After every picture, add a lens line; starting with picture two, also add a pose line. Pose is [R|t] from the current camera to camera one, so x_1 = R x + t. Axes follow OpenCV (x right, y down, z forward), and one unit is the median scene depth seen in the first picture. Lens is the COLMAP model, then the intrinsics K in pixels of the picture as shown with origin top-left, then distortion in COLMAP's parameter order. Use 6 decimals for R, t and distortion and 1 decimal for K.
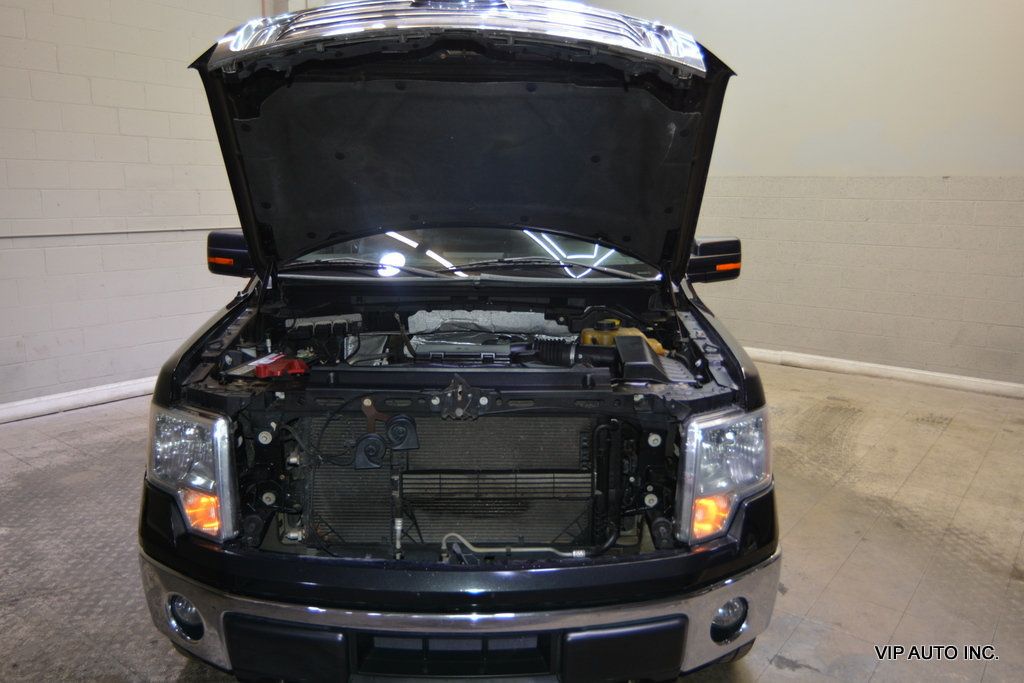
lens RADIAL K [[774.0, 0, 497.3], [0, 774.0, 338.1], [0, 0, 1]] dist [-0.009021, 0.010926]
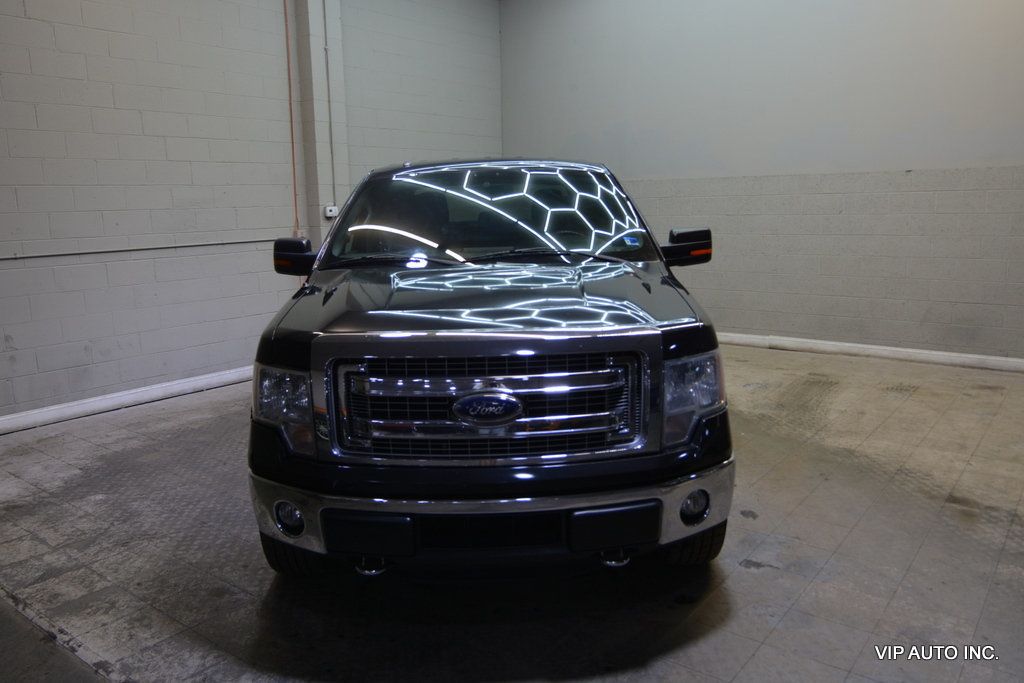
lens RADIAL K [[774.0, 0, 497.3], [0, 774.0, 338.1], [0, 0, 1]] dist [-0.009021, 0.010926]
pose [[0.999345, -0.035092, -0.008811, -0.008992], [0.034974, 0.999302, -0.013154, 0.037125], [0.009266, 0.012837, 0.999875, -0.163111]]
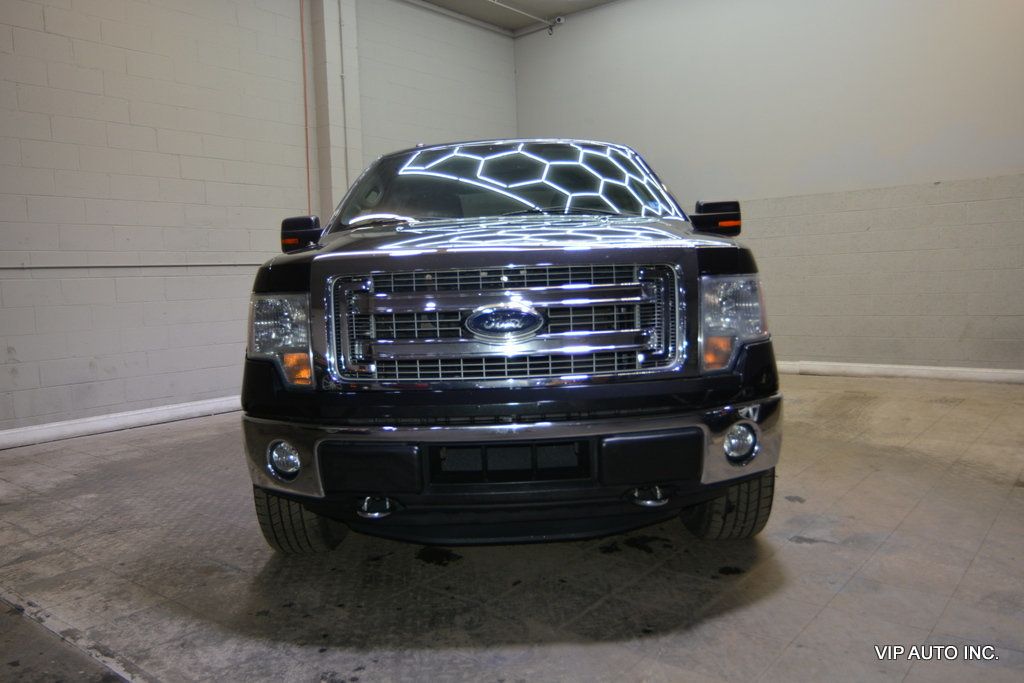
lens RADIAL K [[774.0, 0, 497.3], [0, 774.0, 338.1], [0, 0, 1]] dist [-0.009021, 0.010926]
pose [[0.998509, -0.046408, -0.028728, -0.013643], [0.042901, 0.992721, -0.112539, 0.152424], [0.033742, 0.111139, 0.993232, -0.095794]]
